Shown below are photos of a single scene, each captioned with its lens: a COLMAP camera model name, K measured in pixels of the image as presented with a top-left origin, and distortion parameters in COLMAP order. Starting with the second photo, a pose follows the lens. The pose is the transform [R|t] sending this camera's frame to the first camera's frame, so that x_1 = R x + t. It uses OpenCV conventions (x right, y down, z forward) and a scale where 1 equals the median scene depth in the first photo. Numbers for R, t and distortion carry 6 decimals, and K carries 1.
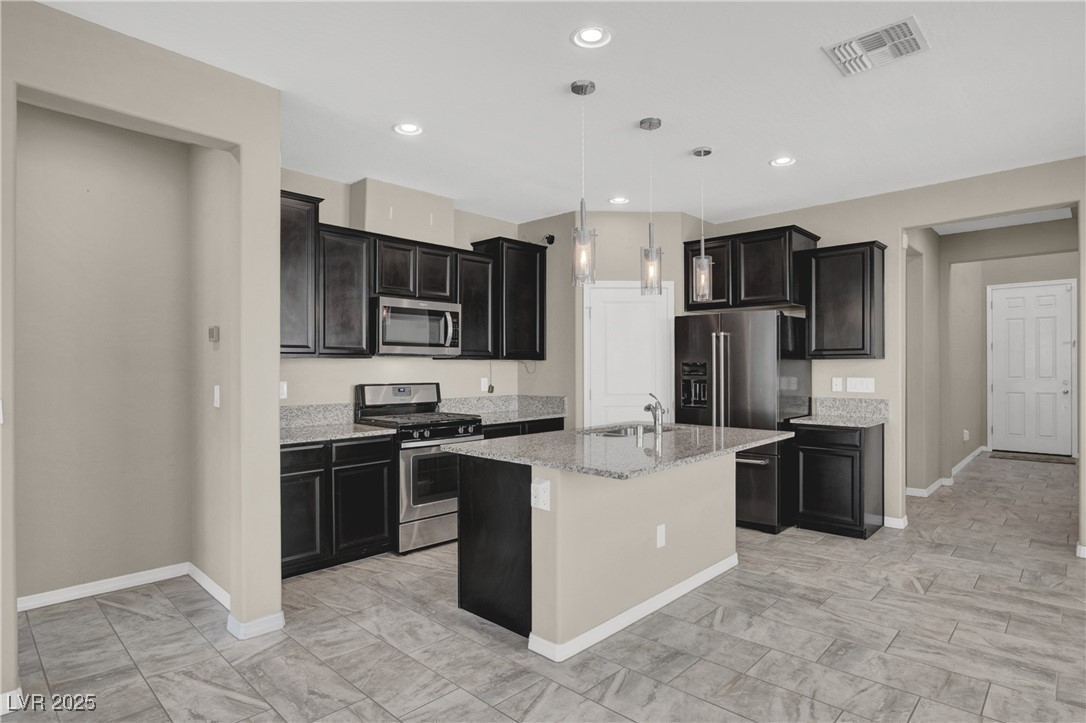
lens RADIAL K [[567.5, 0, 584.5], [0, 567.5, 364.5], [0, 0, 1]] dist [-0.034970, -0.001475]
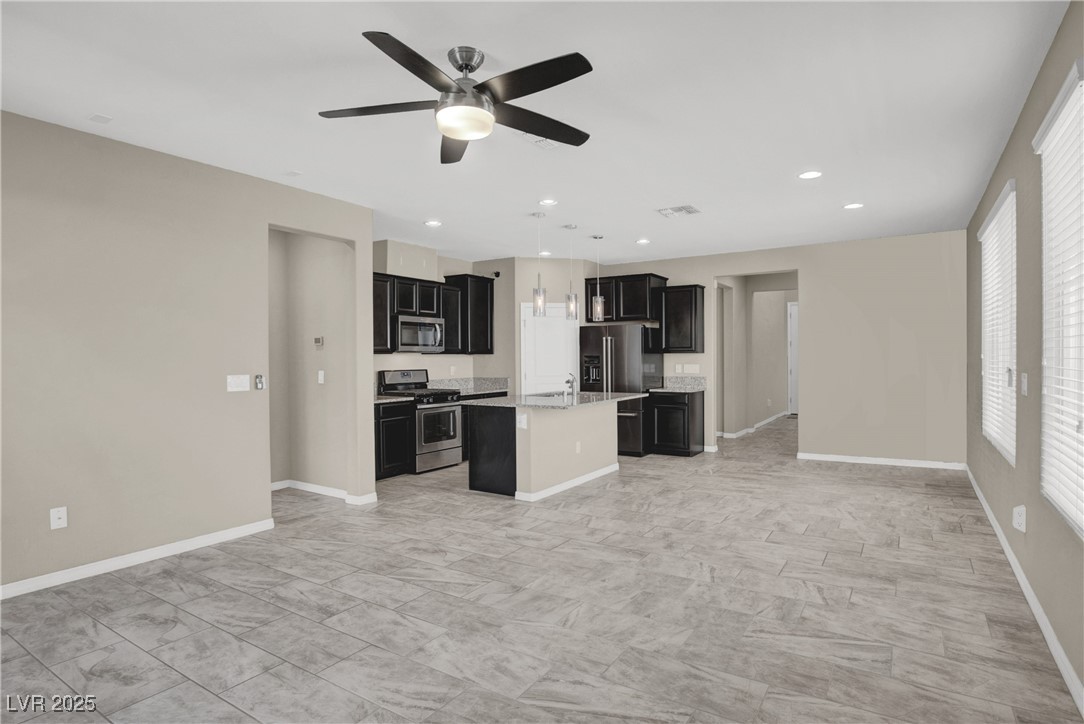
lens RADIAL K [[566.4, 0, 546.9], [0, 566.4, 360.3], [0, 0, 1]] dist [-0.034970, -0.001475]
pose [[0.991859, -0.005612, 0.127215, -0.180946], [0.004907, 0.999971, 0.005852, -0.000336], [-0.127244, -0.005180, 0.991858, -0.754382]]
